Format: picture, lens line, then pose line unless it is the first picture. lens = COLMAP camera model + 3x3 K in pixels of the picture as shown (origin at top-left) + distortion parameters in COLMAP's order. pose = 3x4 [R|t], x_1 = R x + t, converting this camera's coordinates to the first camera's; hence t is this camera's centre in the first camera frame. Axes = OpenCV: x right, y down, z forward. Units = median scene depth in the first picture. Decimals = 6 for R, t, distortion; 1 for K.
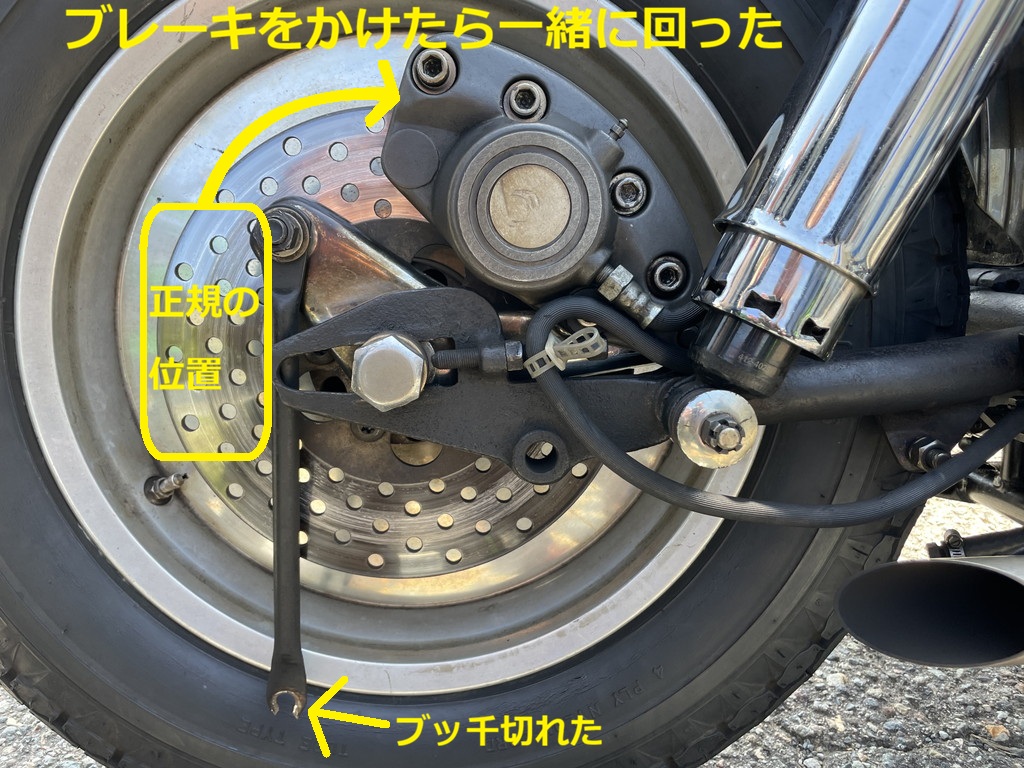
lens RADIAL K [[797.0, 0, 510.7], [0, 797.0, 377.3], [0, 0, 1]] dist [0.005899, -0.006060]
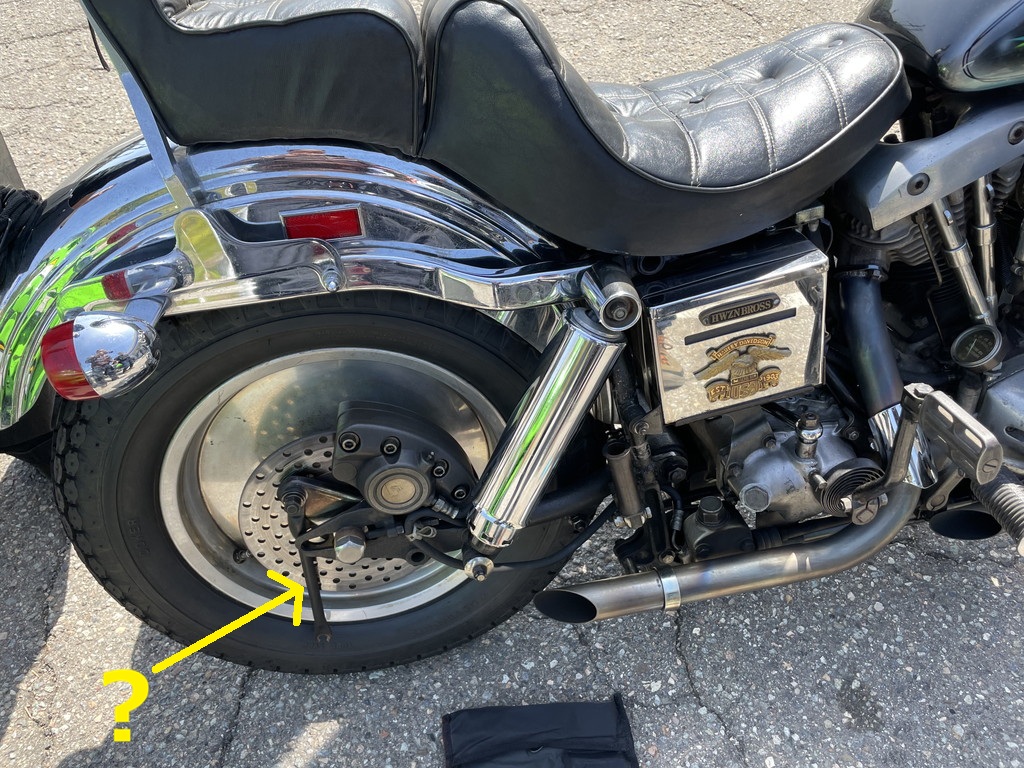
lens RADIAL K [[797.0, 0, 512.6], [0, 797.0, 384.5], [0, 0, 1]] dist [0.005899, -0.006060]
pose [[0.988227, -0.127667, 0.084316, 0.397698], [0.082982, 0.910246, 0.405668, -2.855192], [-0.128539, -0.393895, 0.910123, -2.210666]]
